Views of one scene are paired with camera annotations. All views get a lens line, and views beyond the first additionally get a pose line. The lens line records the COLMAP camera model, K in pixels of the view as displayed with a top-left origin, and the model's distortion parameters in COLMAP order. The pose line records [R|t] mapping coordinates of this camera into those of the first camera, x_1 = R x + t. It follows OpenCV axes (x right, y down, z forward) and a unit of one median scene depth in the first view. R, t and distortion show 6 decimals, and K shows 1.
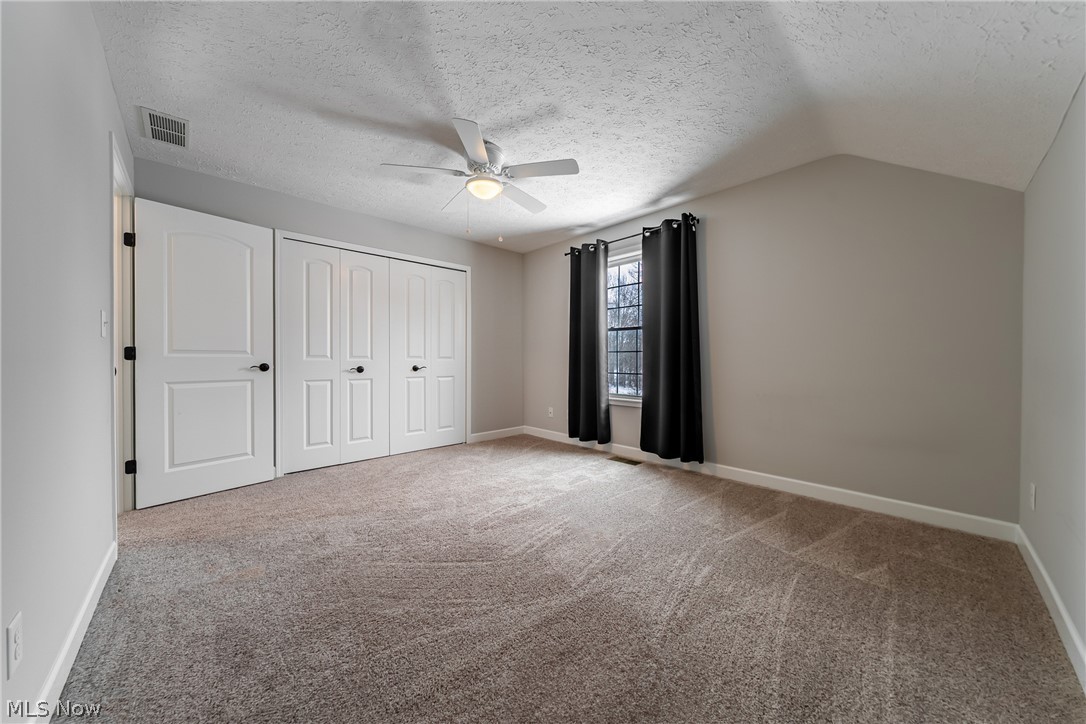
lens RADIAL K [[370.6, 0, 543.0], [0, 370.6, 362.0], [0, 0, 1]] dist [0.000192, -0.000035]
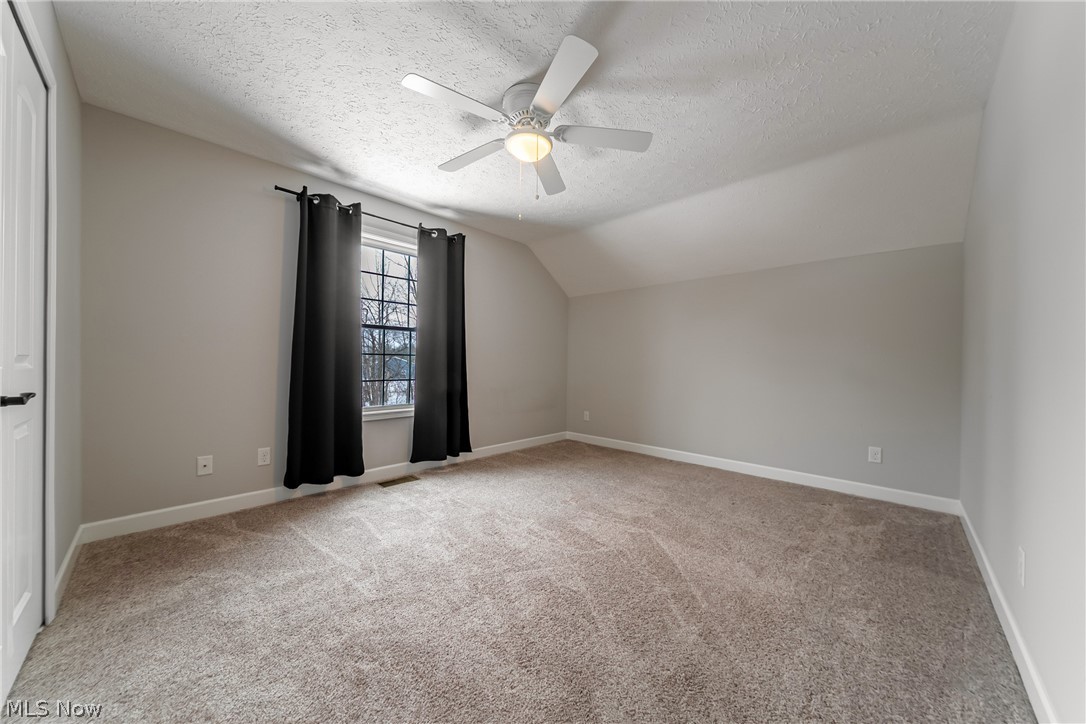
lens RADIAL K [[370.6, 0, 543.0], [0, 370.6, 362.0], [0, 0, 1]] dist [0.000192, -0.000035]
pose [[-0.043613, 0.005959, 0.999031, -0.672712], [-0.000712, 0.999982, -0.005995, -0.005736], [-0.999048, -0.000973, -0.043608, 0.722720]]
